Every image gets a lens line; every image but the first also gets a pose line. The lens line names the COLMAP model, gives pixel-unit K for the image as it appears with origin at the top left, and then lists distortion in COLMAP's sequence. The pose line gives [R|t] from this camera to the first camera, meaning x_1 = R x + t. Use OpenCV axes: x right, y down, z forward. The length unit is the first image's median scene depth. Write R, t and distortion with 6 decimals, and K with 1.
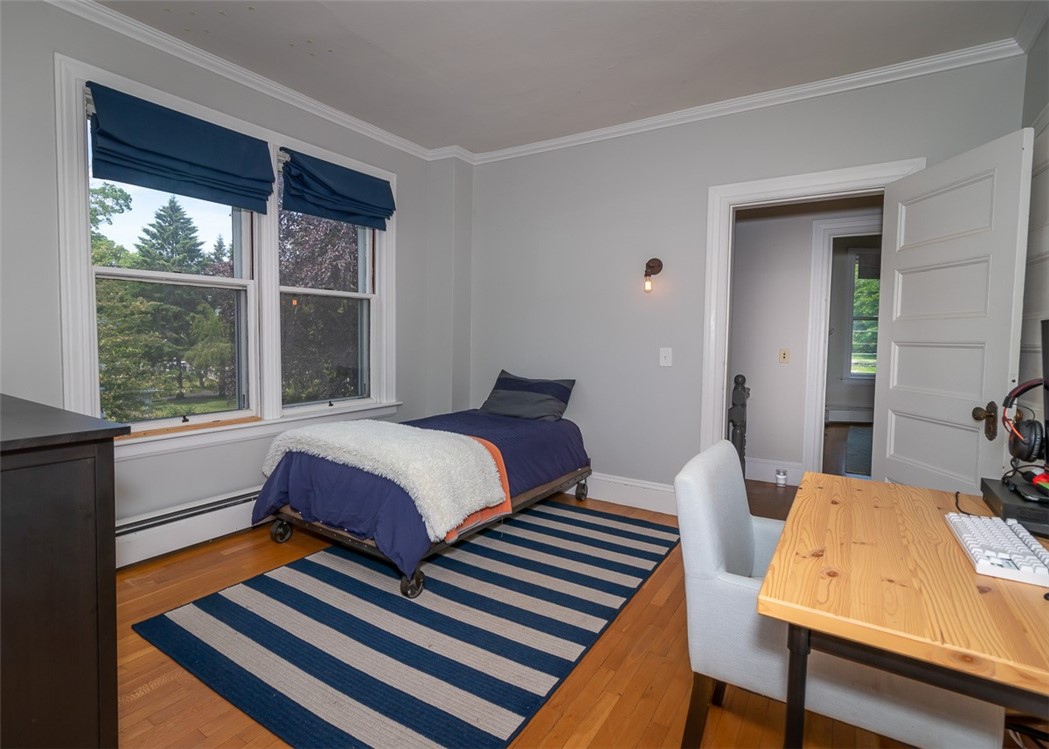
lens RADIAL K [[527.8, 0, 523.1], [0, 527.8, 362.5], [0, 0, 1]] dist [-0.000726, -0.000057]
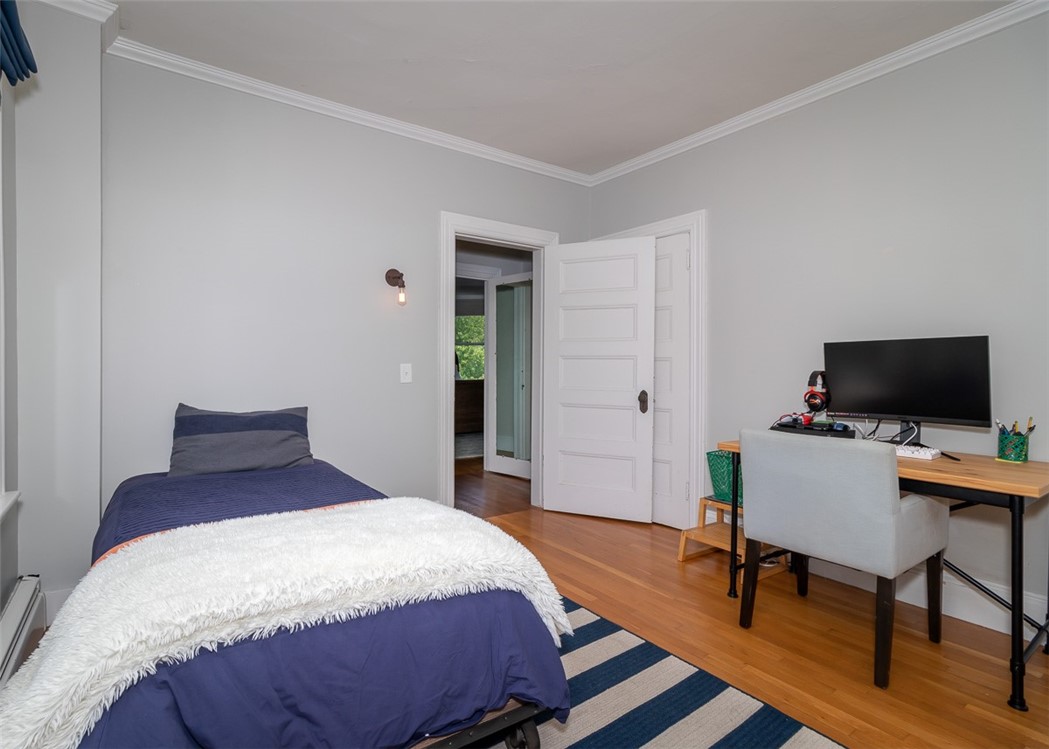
lens RADIAL K [[495.0, 0, 454.0], [0, 495.0, 369.5], [0, 0, 1]] dist [0.001536, 0.000163]
pose [[0.429953, -0.021694, 0.902590, -0.545522], [0.046219, 0.998929, 0.001993, -0.015990], [-0.901667, 0.040860, 0.430496, 0.571335]]
